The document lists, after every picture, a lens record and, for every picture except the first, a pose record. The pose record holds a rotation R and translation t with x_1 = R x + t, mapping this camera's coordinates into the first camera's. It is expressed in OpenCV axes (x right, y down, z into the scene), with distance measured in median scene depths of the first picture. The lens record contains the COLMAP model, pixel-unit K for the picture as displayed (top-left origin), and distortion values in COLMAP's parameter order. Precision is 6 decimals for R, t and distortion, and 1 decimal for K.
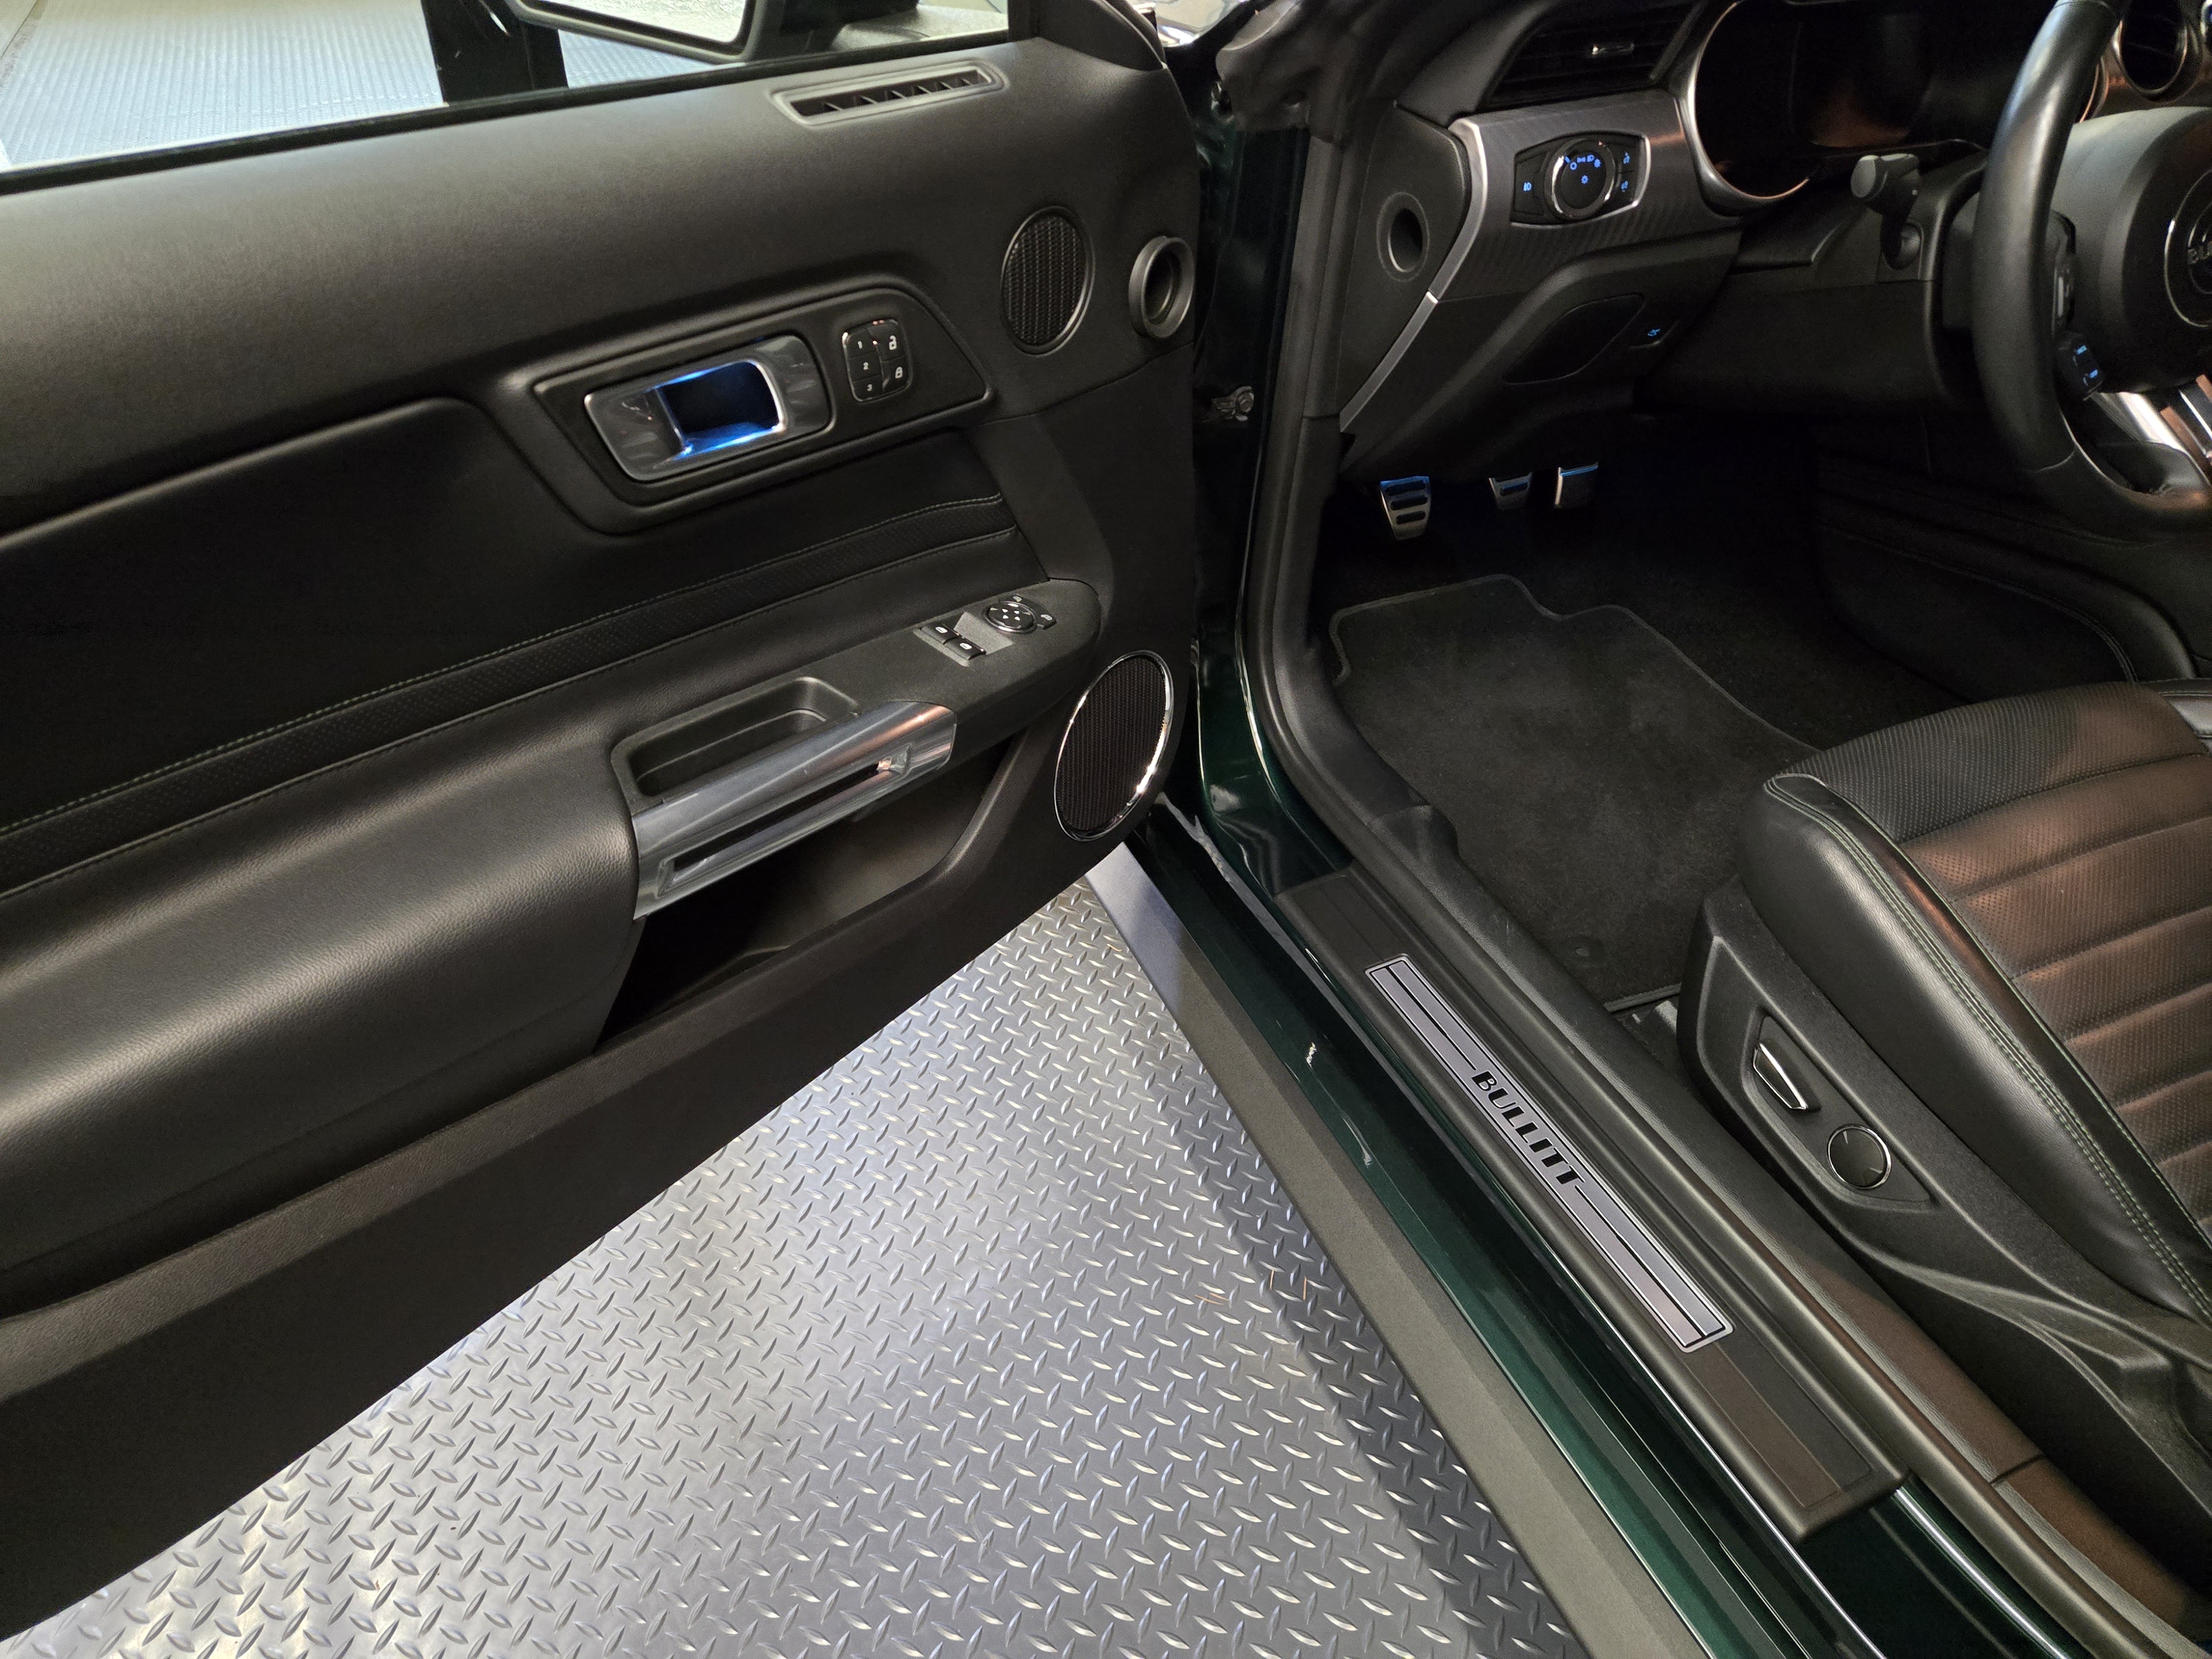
lens RADIAL K [[1427.0, 0, 1105.3], [0, 1427.0, 799.2], [0, 0, 1]] dist [0.079969, -0.063426]
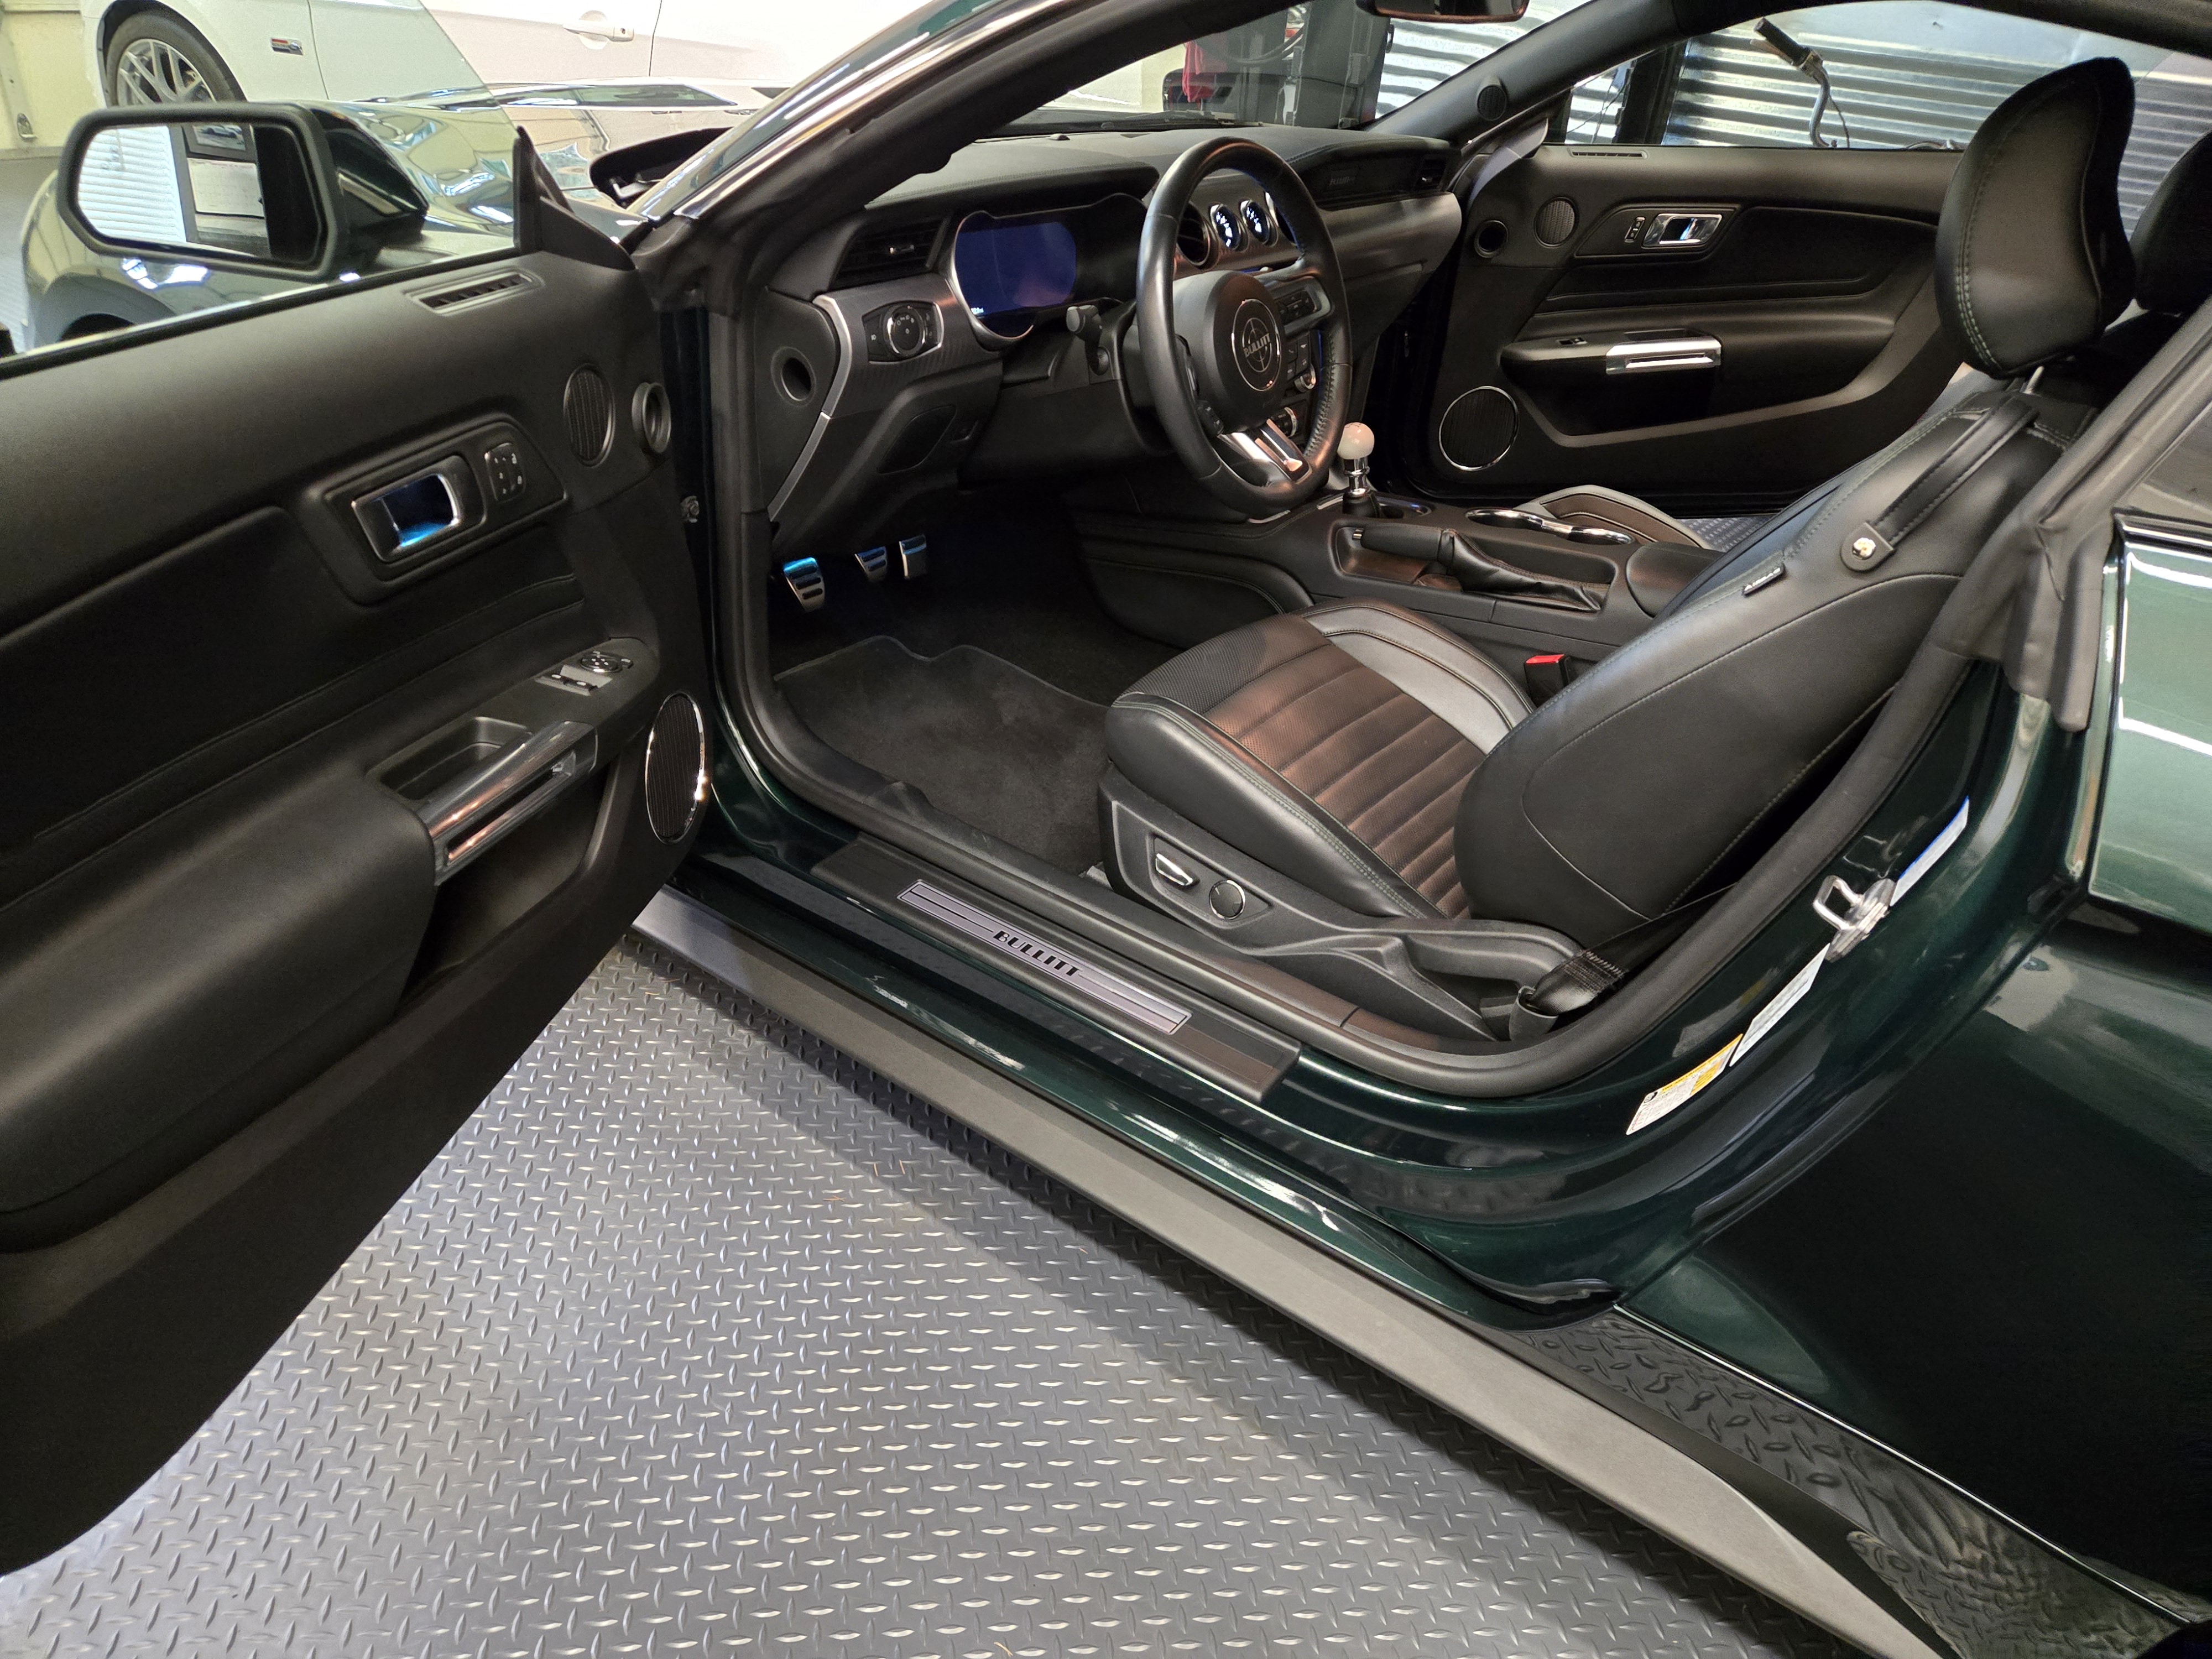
lens RADIAL K [[1472.9, 0, 1106.0], [0, 1472.9, 829.5], [0, 0, 1]] dist [0.094049, -0.119759]
pose [[0.861815, -0.214565, 0.459604, -0.311937], [0.261940, 0.964212, -0.041030, 0.189419], [-0.434352, 0.155749, 0.887176, -0.379594]]
